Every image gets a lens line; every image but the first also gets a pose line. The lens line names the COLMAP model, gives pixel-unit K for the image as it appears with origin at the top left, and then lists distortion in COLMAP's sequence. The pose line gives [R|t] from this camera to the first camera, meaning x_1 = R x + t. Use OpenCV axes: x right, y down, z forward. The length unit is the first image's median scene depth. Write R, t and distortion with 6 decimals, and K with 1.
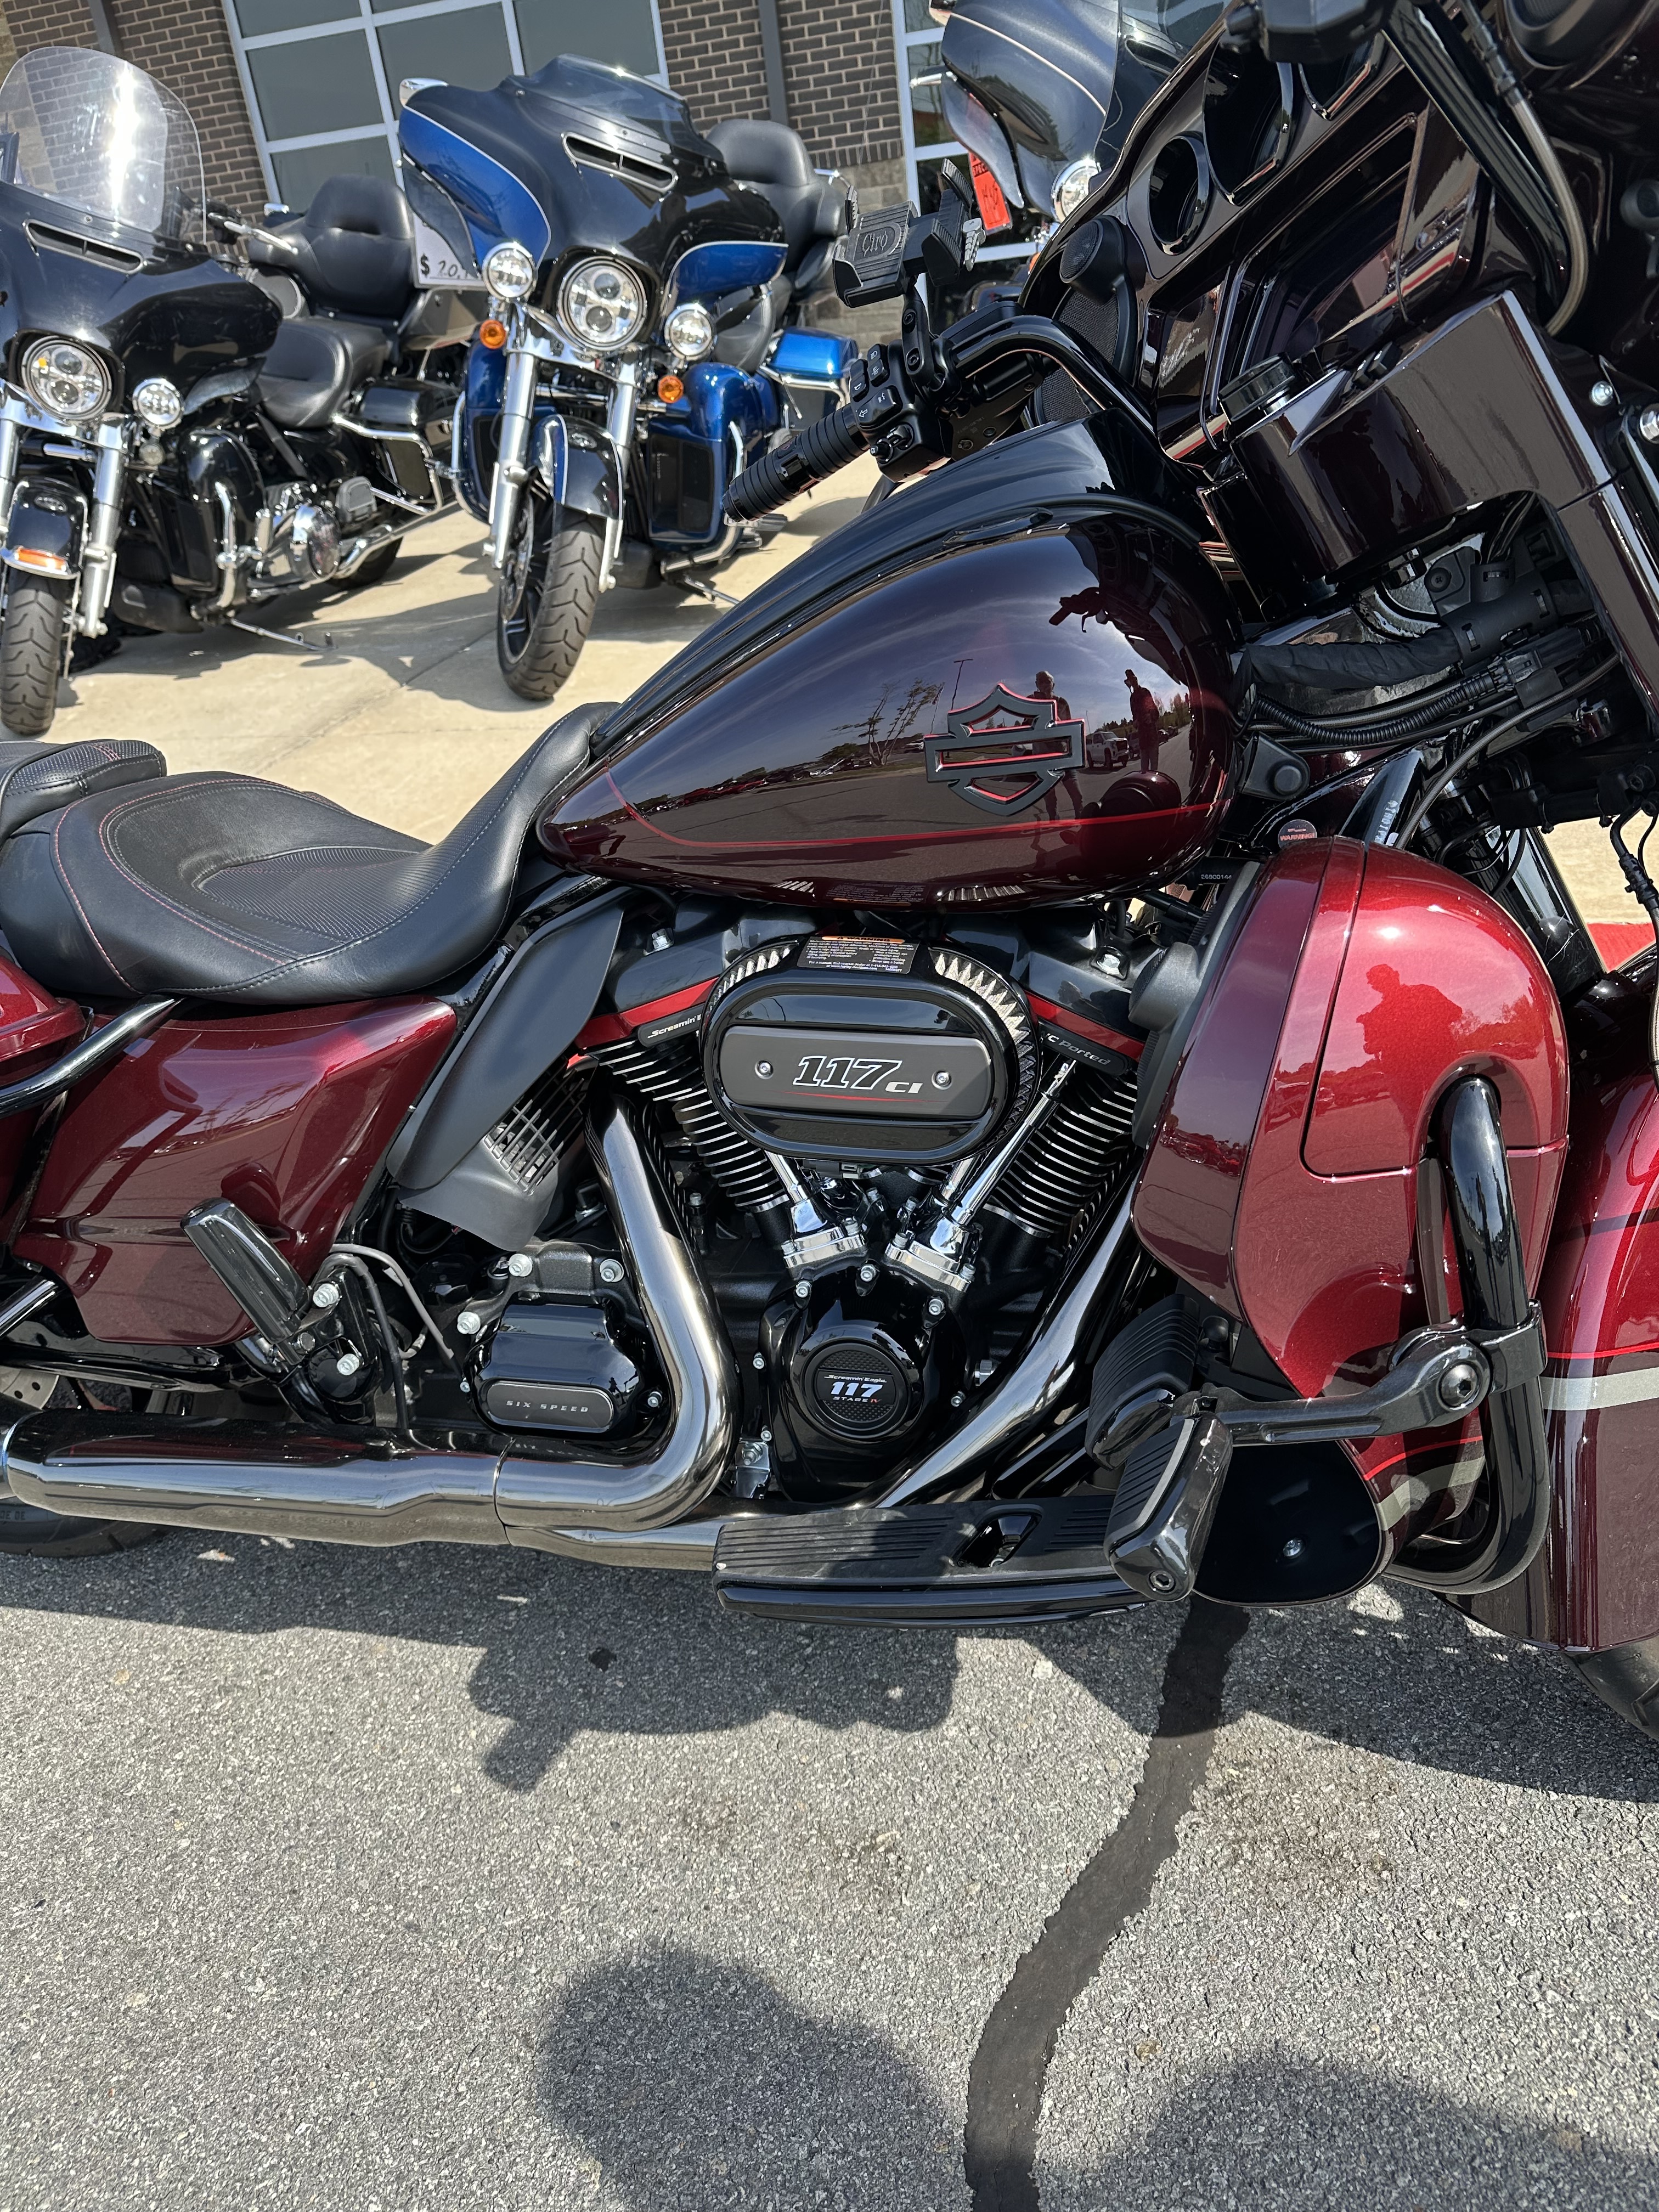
lens RADIAL K [[1584.2, 0, 937.1], [0, 1584.2, 1105.0], [0, 0, 1]] dist [0.059624, -0.088999]
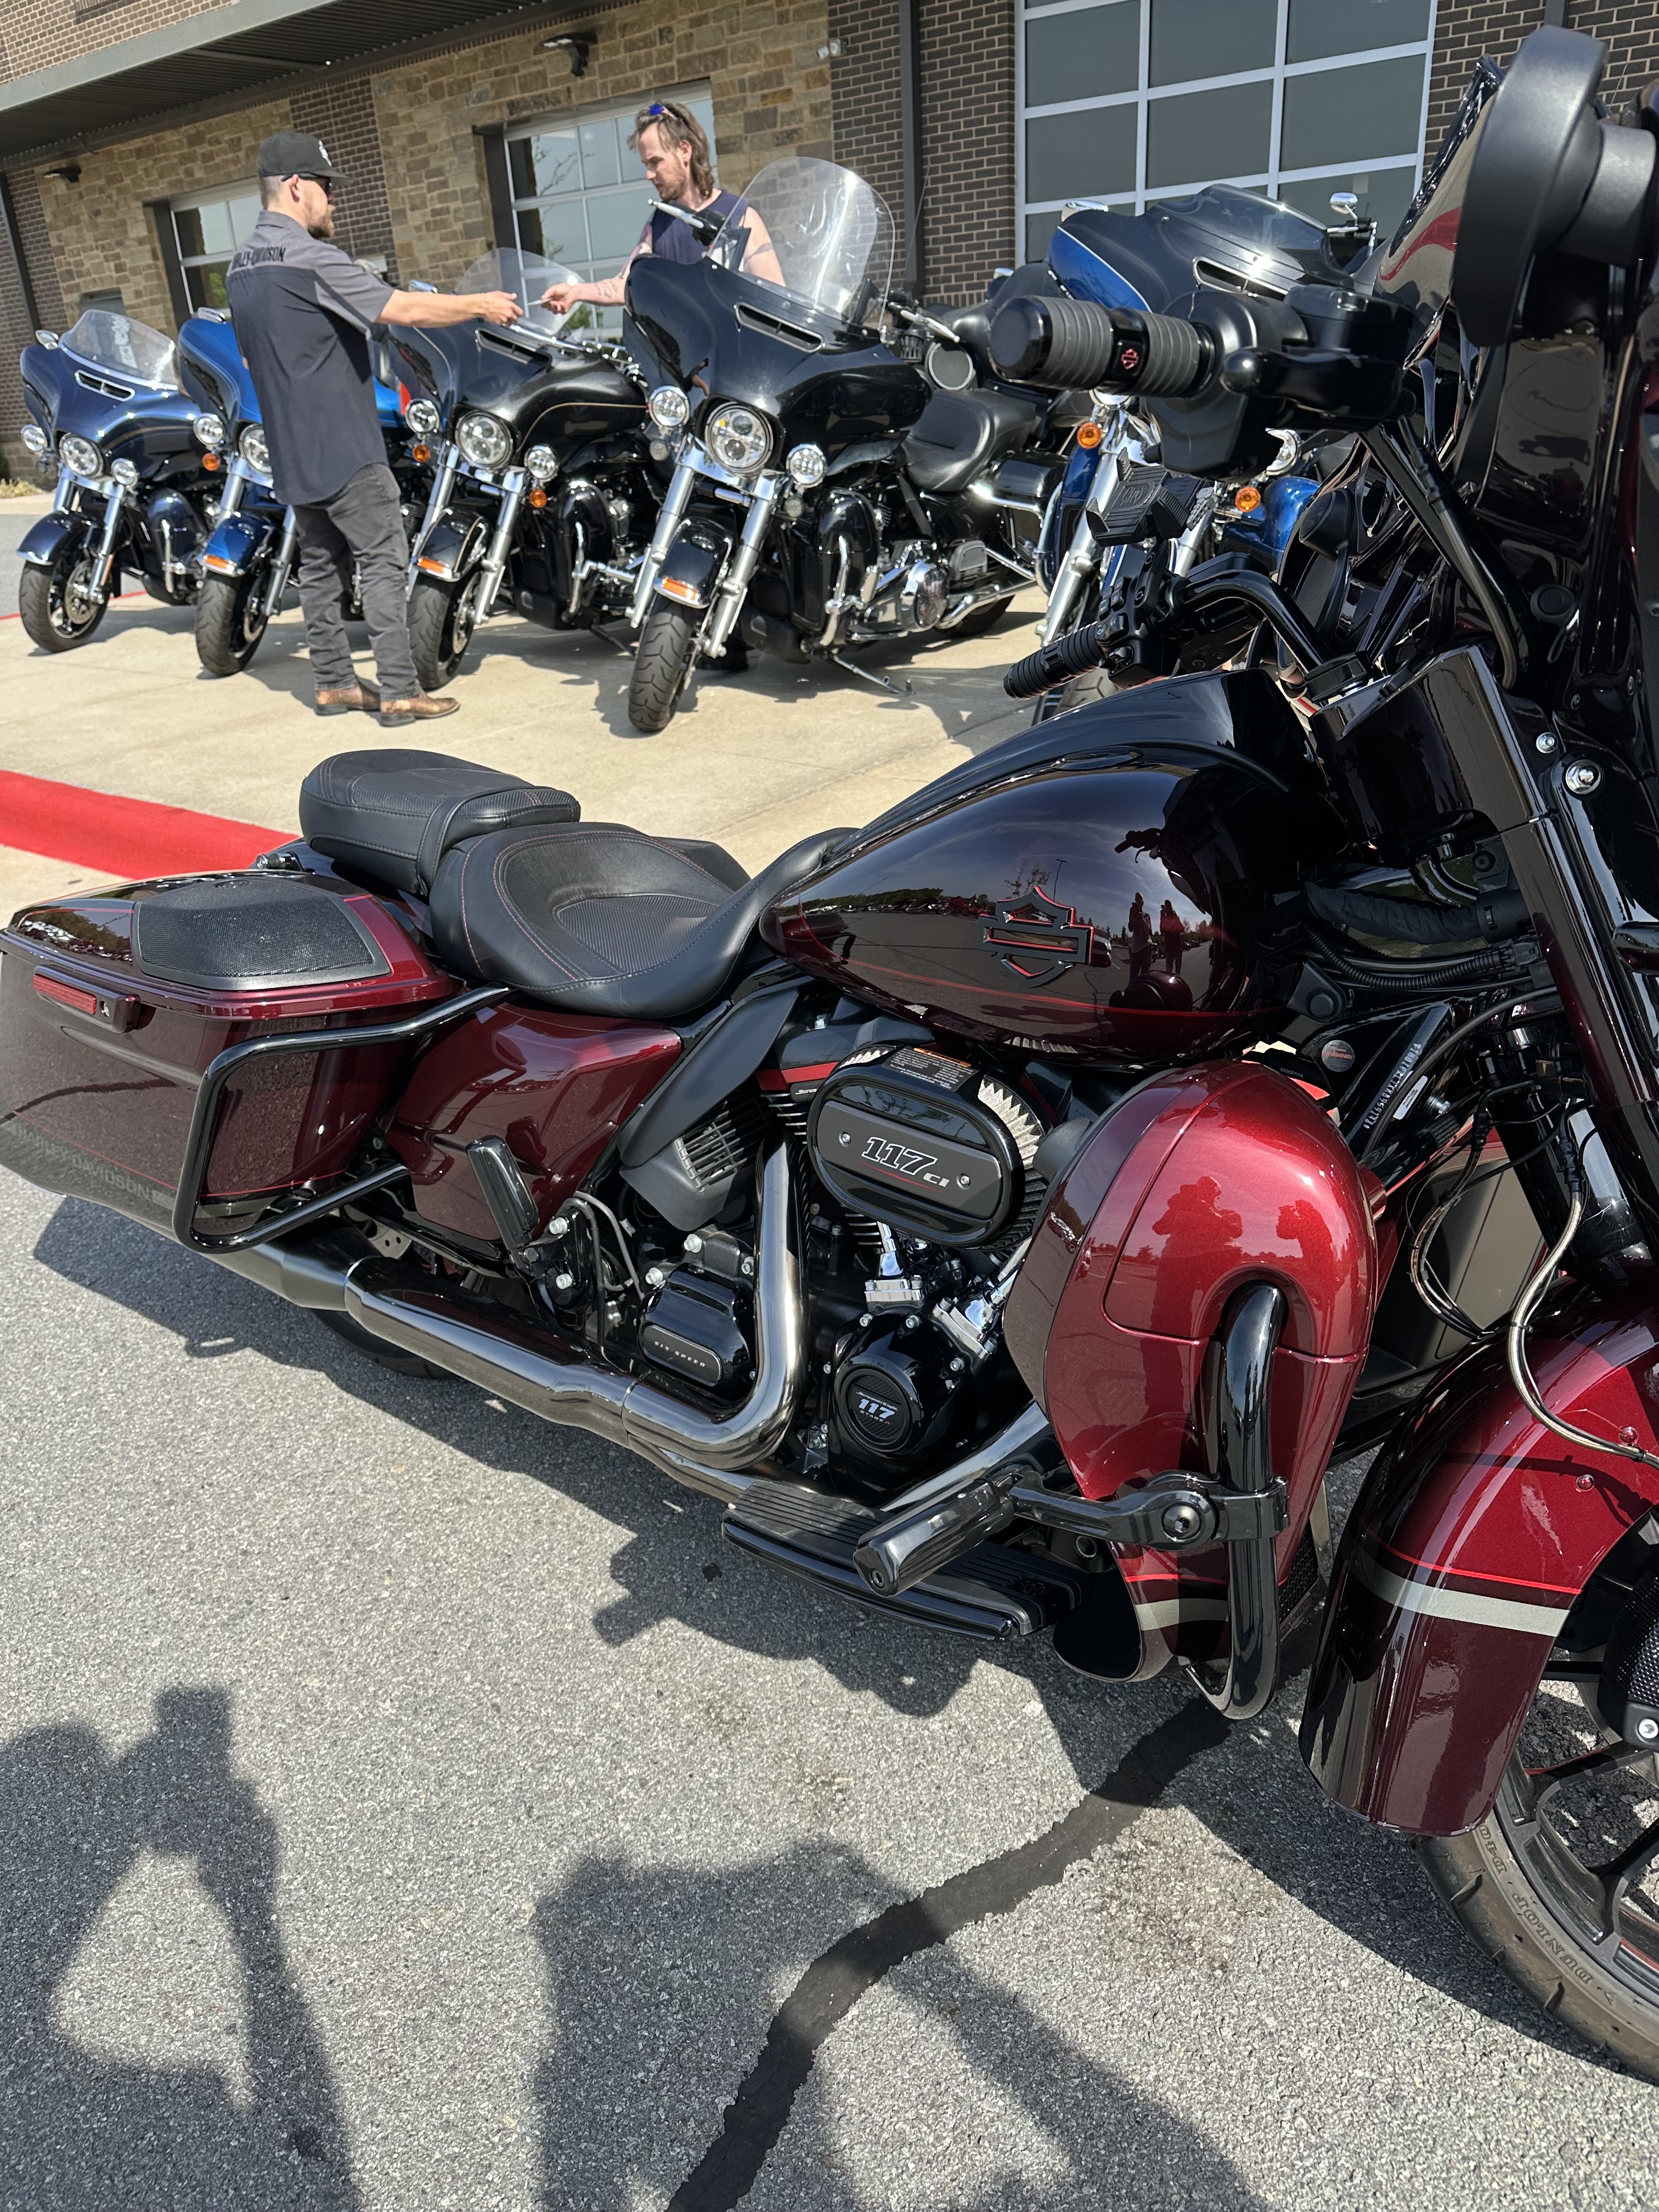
lens RADIAL K [[1530.1, 0, 829.8], [0, 1530.1, 1149.6], [0, 0, 1]] dist [0.053305, -0.064626]
pose [[0.907931, 0.243202, -0.341340, 0.218419], [-0.245933, 0.968619, 0.035975, -0.040279], [0.339378, 0.051284, 0.939251, -0.113895]]
